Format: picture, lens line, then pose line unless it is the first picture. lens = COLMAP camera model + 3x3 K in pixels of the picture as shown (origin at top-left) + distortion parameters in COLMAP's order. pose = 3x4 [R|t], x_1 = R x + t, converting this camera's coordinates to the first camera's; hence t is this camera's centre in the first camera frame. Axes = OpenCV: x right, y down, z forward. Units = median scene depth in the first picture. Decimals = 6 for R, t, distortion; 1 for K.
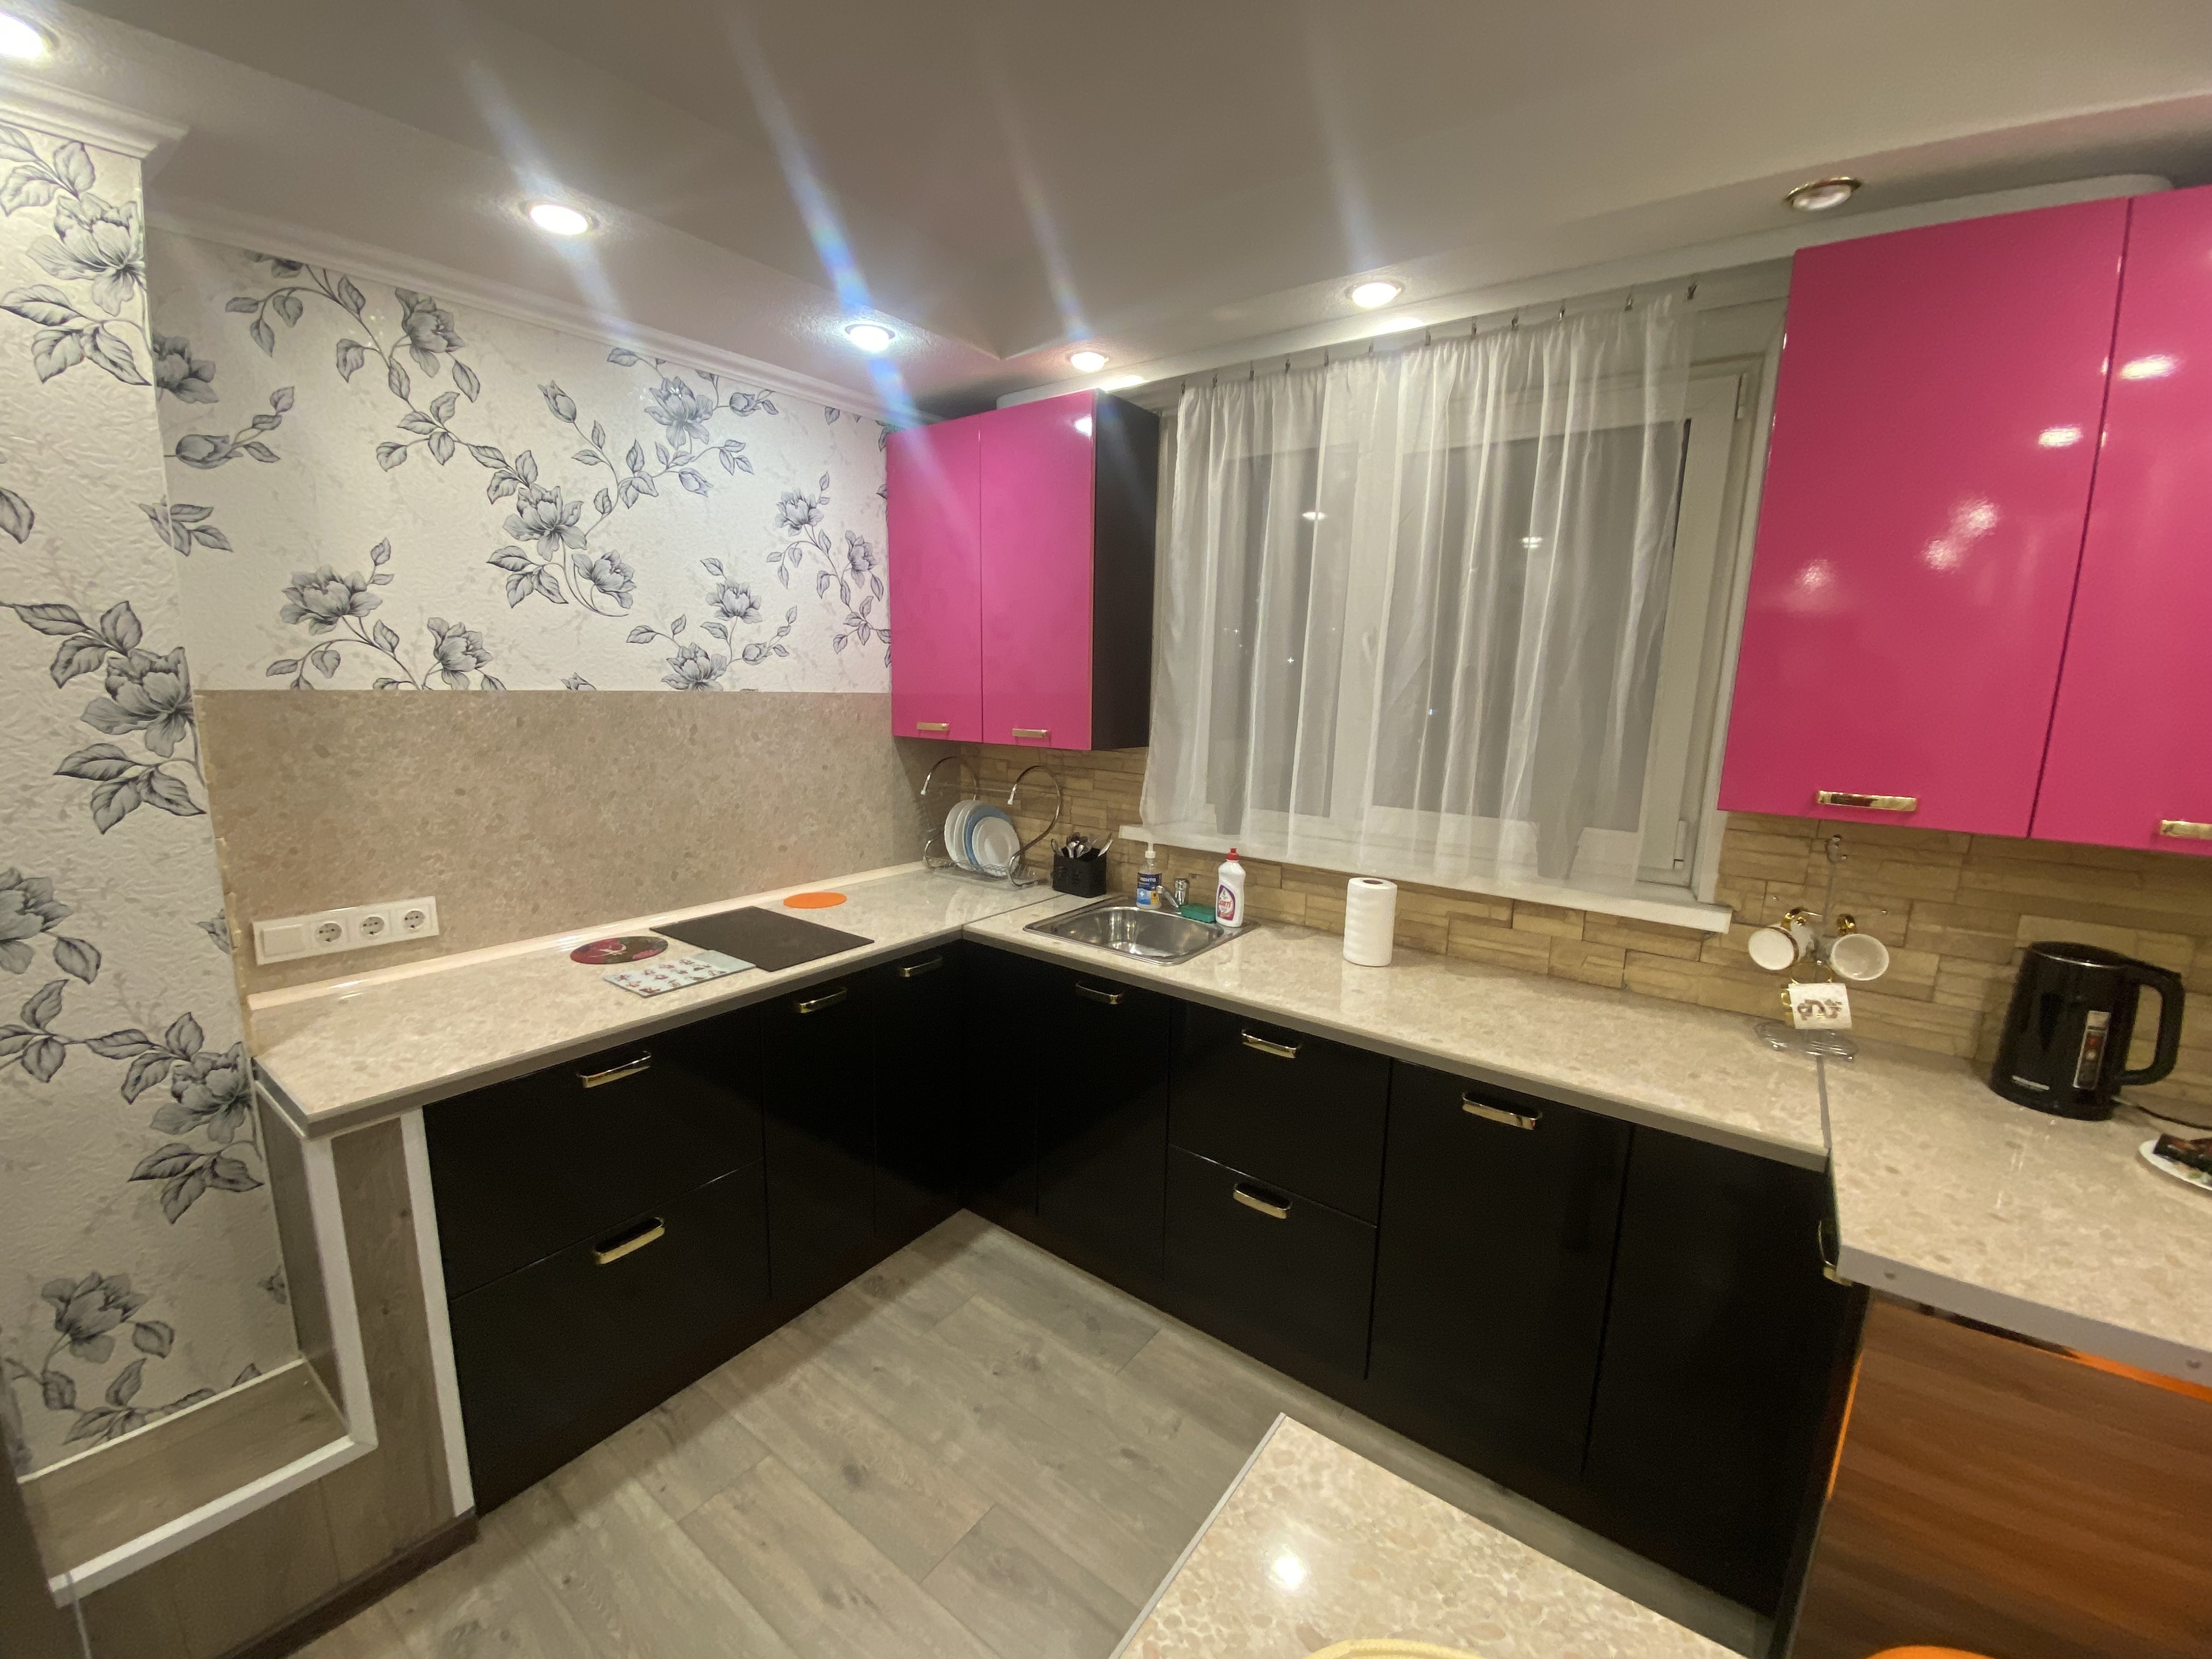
lens RADIAL K [[880.7, 0, 1106.0], [0, 880.7, 829.5], [0, 0, 1]] dist [0.035125, -0.024573]
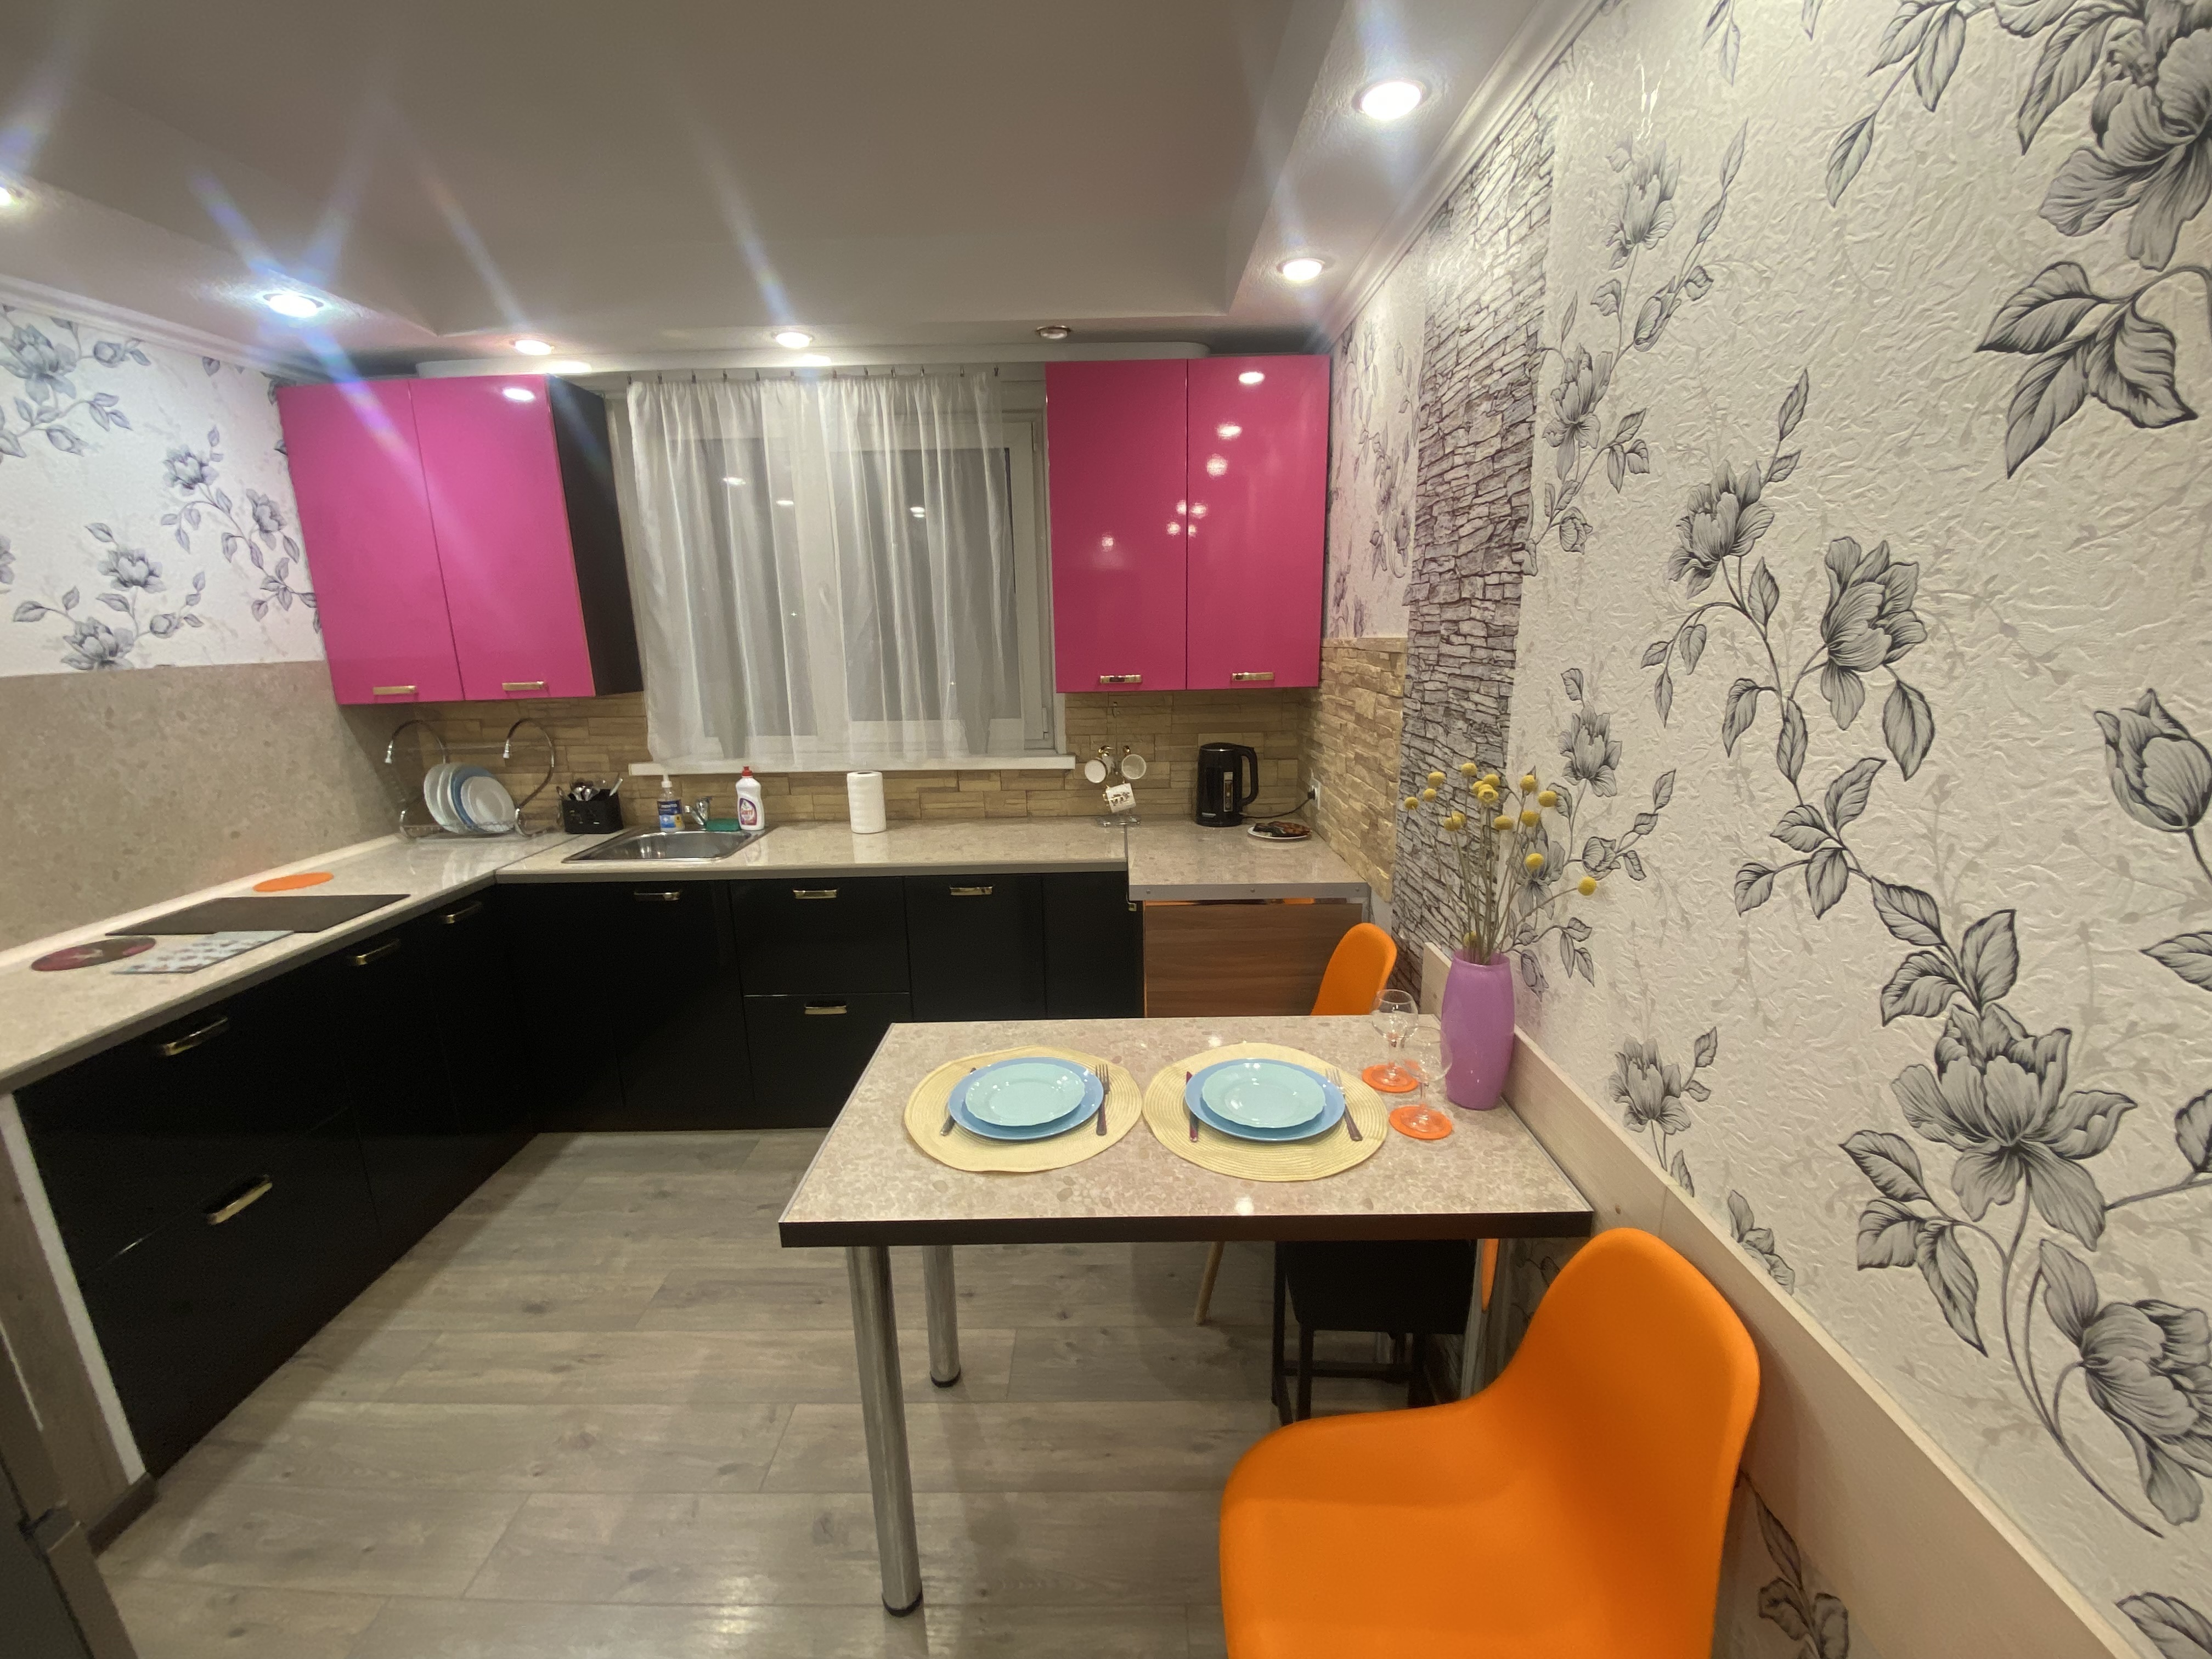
lens RADIAL K [[902.3, 0, 1126.0], [0, 902.3, 826.5], [0, 0, 1]] dist [0.003599, -0.012604]
pose [[0.795481, -0.169436, 0.581809, -0.199628], [0.141694, 0.985507, 0.093271, 0.069096], [-0.589180, 0.008244, 0.807960, -0.367370]]
